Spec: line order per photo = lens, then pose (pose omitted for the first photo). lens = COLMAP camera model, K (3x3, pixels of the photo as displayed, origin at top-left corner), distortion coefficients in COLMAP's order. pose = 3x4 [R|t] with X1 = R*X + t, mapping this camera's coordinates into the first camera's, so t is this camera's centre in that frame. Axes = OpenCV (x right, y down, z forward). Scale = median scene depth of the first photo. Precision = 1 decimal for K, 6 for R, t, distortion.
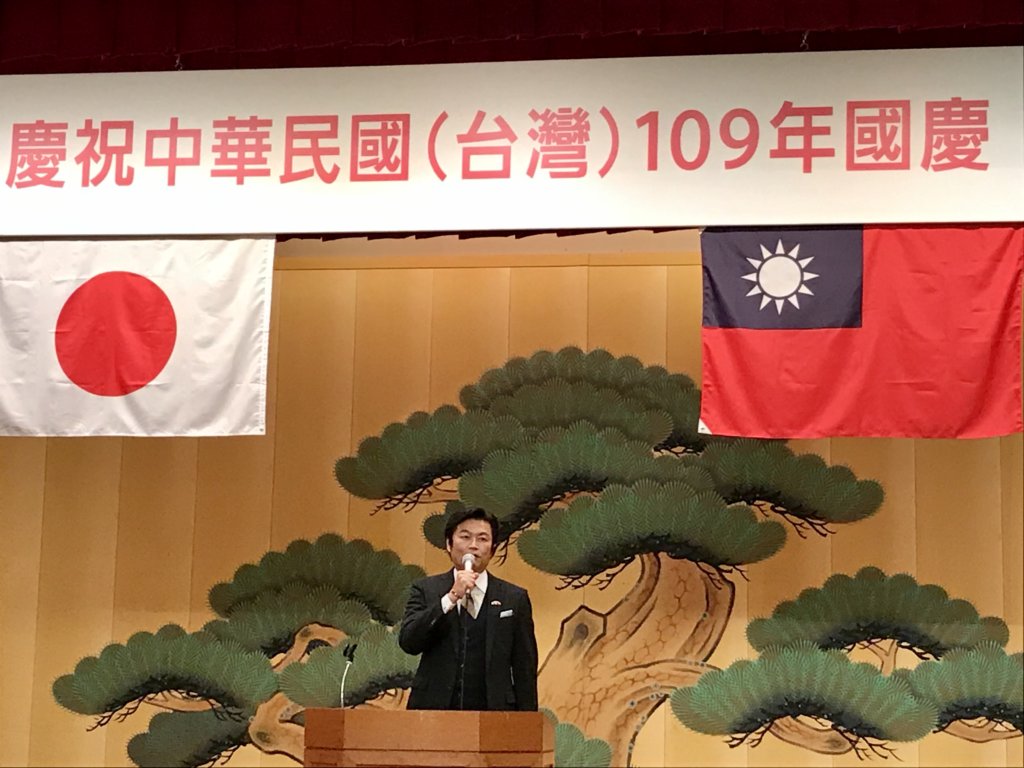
lens RADIAL K [[2354.0, 0, 508.6], [0, 2354.0, 382.1], [0, 0, 1]] dist [0.269650, 0.000000]
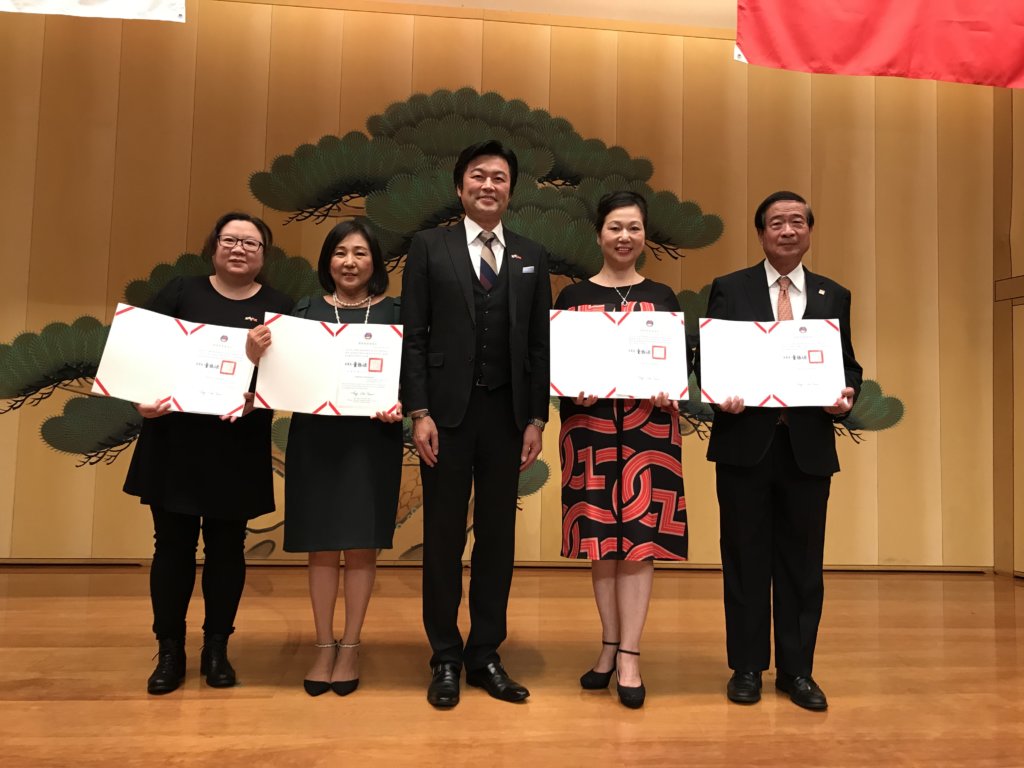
lens RADIAL K [[836.6, 0, 510.9], [0, 836.6, 382.8], [0, 0, 1]] dist [0.037392, -0.018220]
pose [[0.961395, 0.017235, 0.274633, -0.074579], [-0.041299, 0.995769, 0.082083, 0.110765], [-0.272056, -0.090256, 0.958039, 0.696091]]
